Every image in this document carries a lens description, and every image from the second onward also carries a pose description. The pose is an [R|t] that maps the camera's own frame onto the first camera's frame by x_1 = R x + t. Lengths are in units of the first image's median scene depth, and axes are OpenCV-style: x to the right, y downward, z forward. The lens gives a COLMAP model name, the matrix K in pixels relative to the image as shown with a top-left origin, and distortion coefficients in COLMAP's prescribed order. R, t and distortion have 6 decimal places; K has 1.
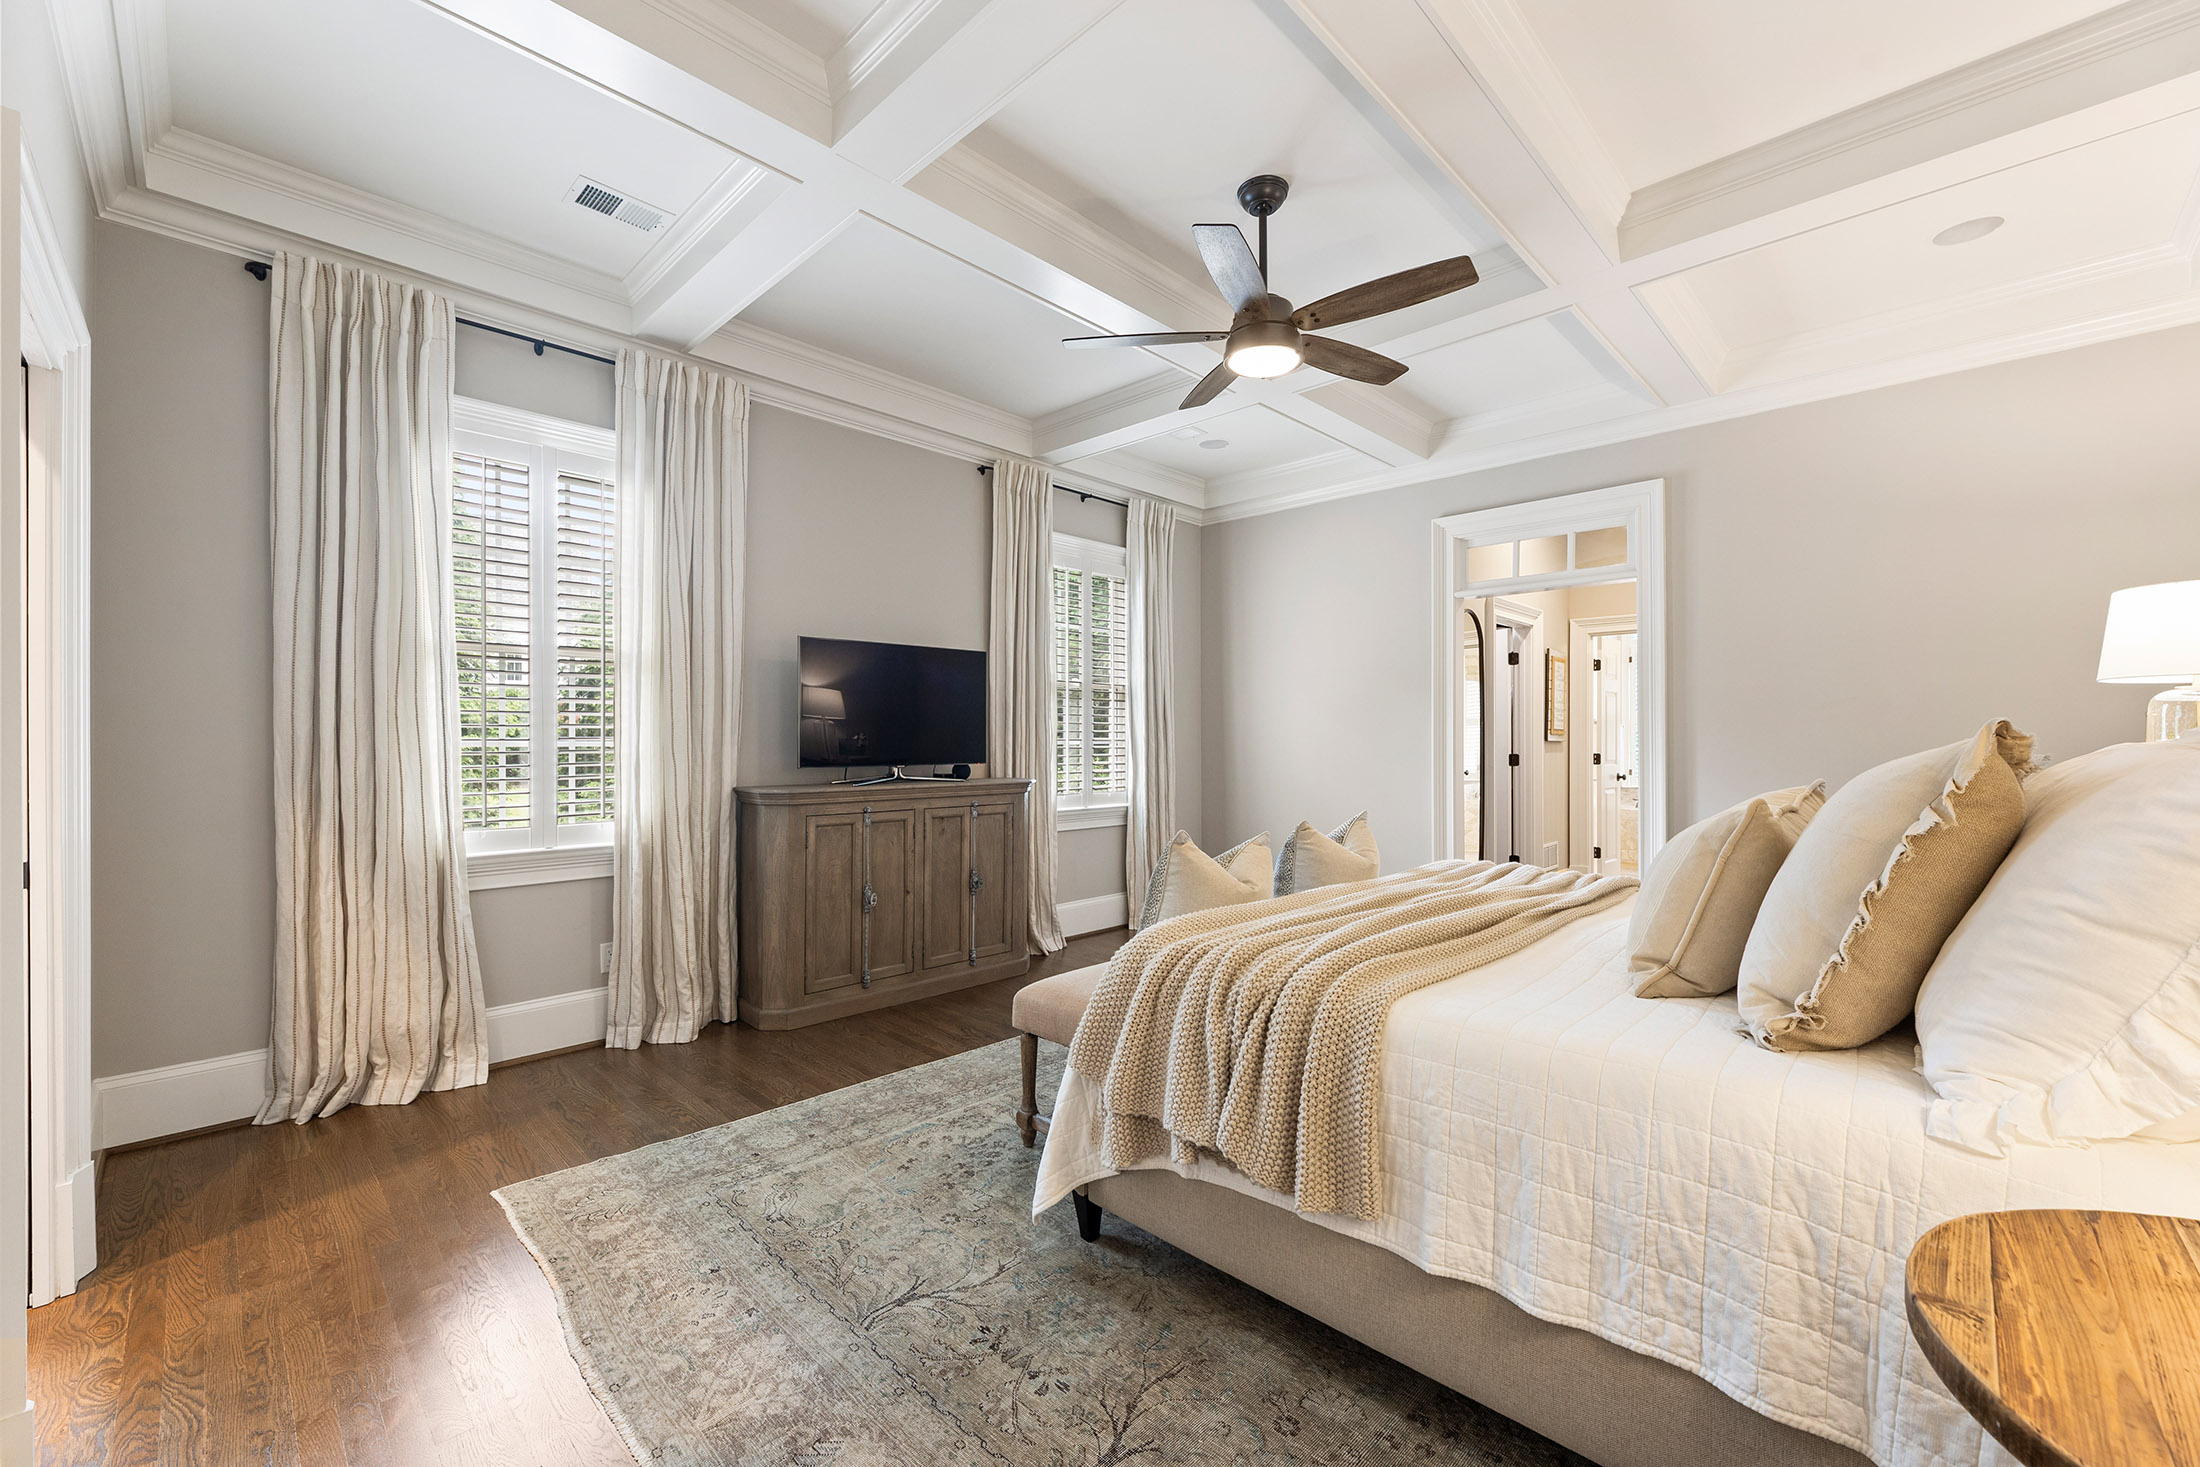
lens RADIAL K [[888.6, 0, 1094.1], [0, 888.6, 737.6], [0, 0, 1]] dist [-0.000228, -0.000021]
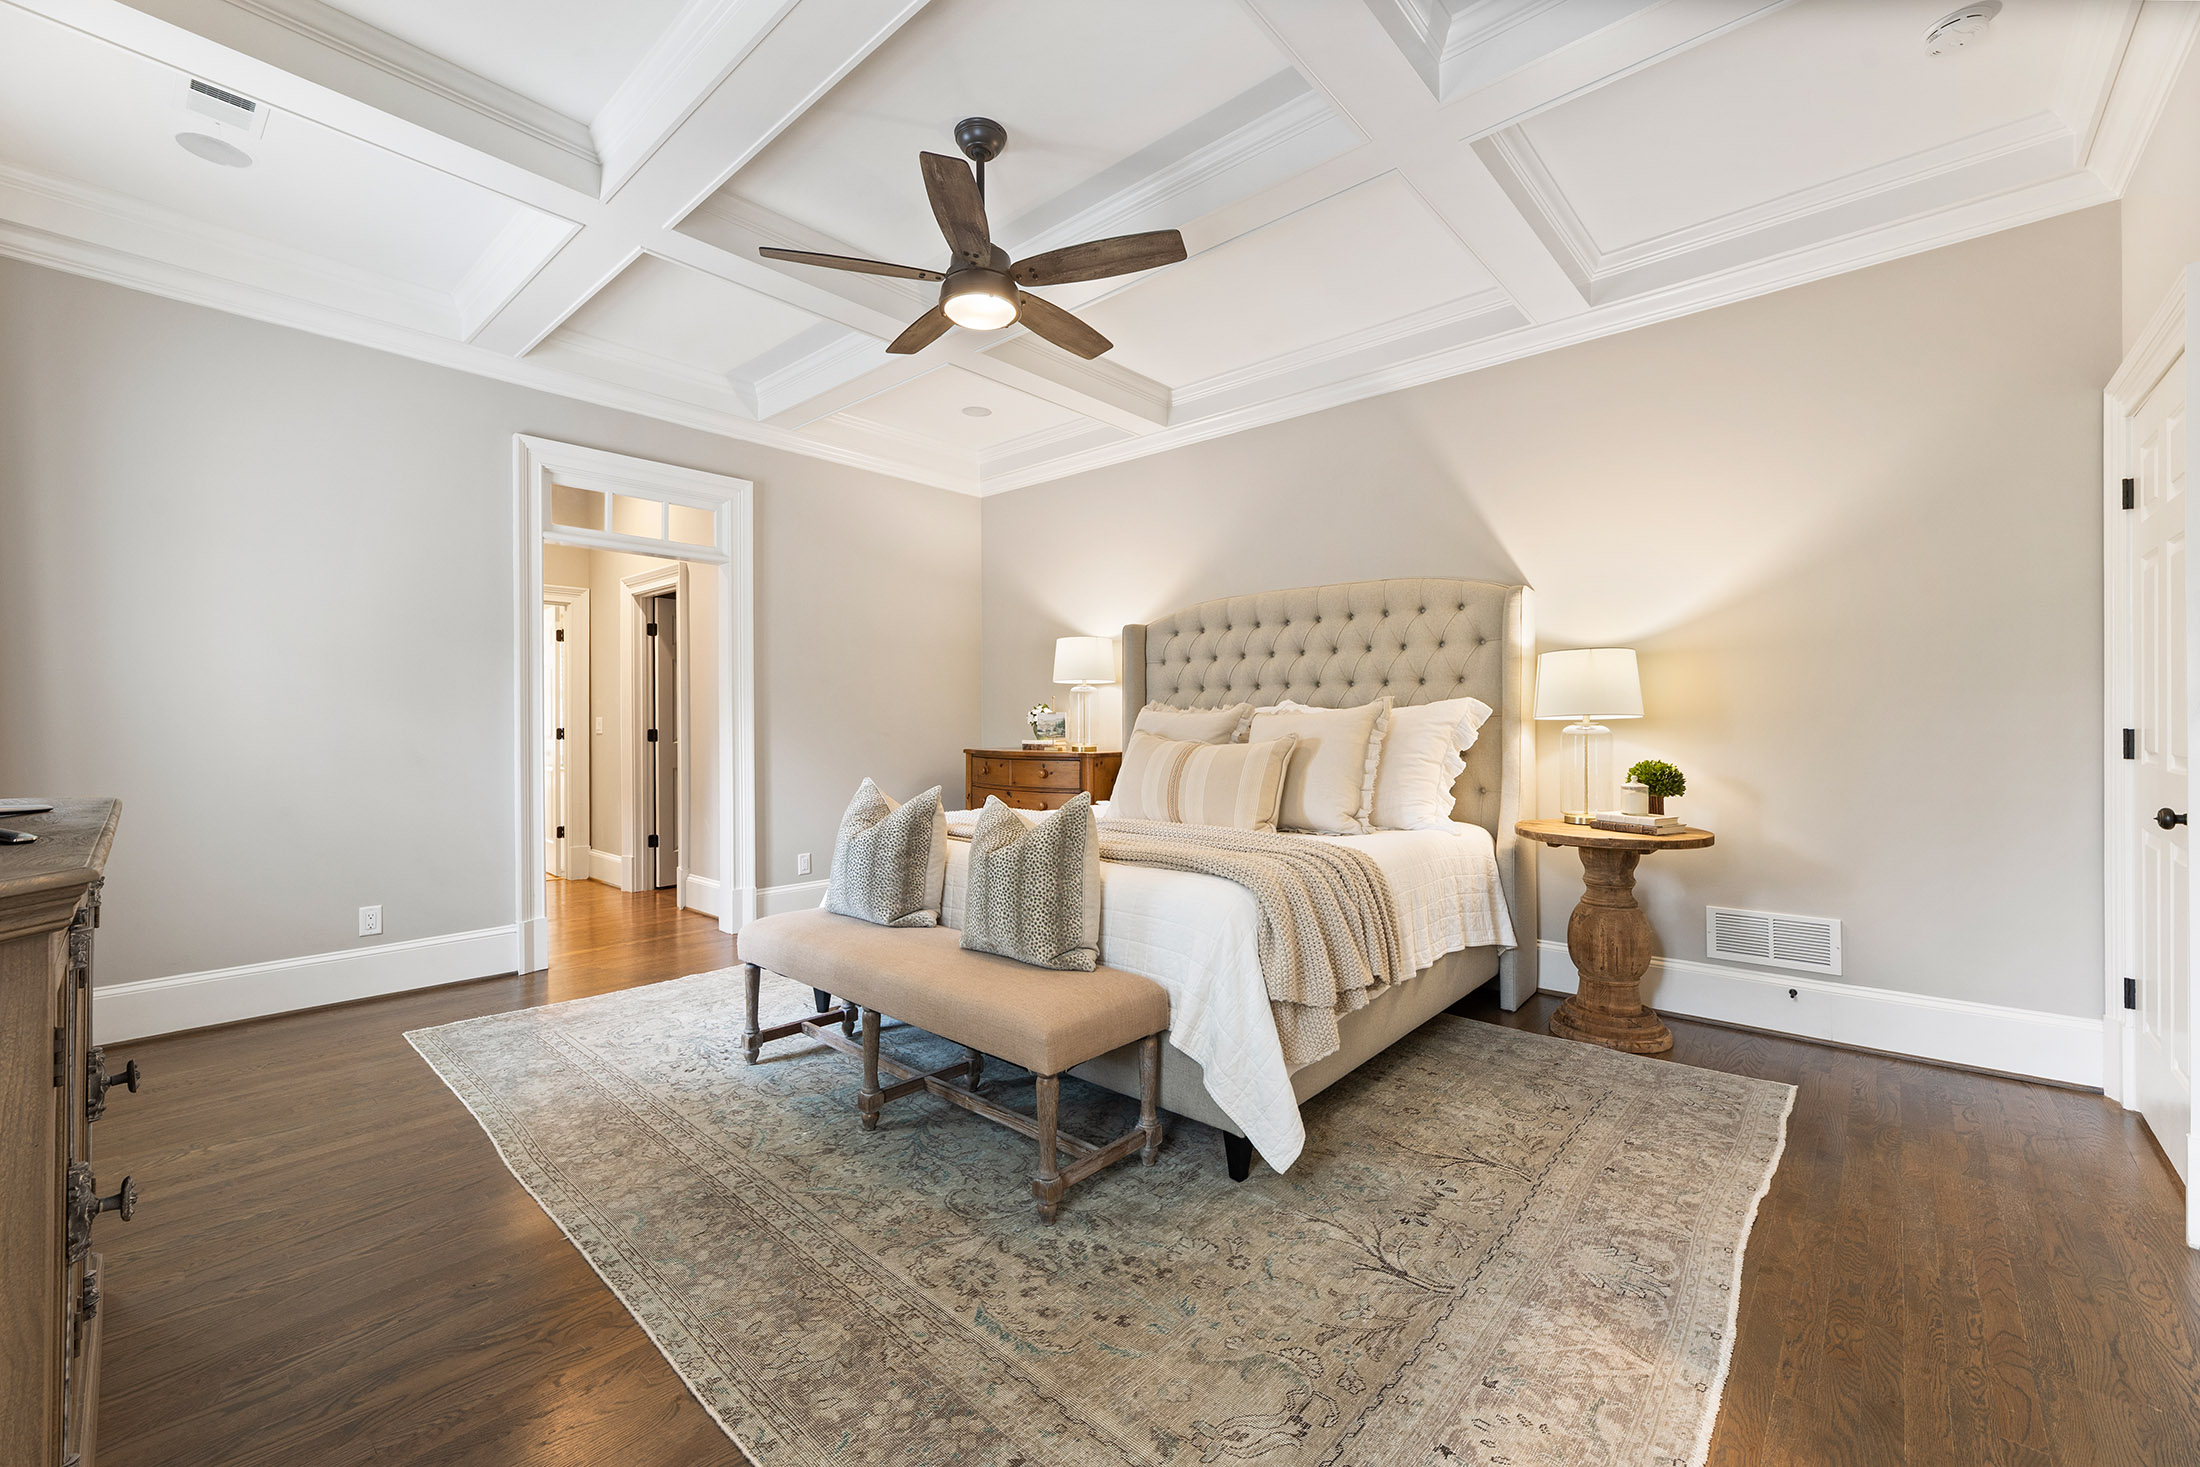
lens RADIAL K [[888.6, 0, 1093.8], [0, 888.6, 719.5], [0, 0, 1]] dist [-0.000228, -0.000021]
pose [[-0.047602, -0.002417, 0.998863, -1.188662], [0.003831, 0.999989, 0.002603, 0.030010], [-0.998859, 0.003950, -0.047592, 1.404878]]
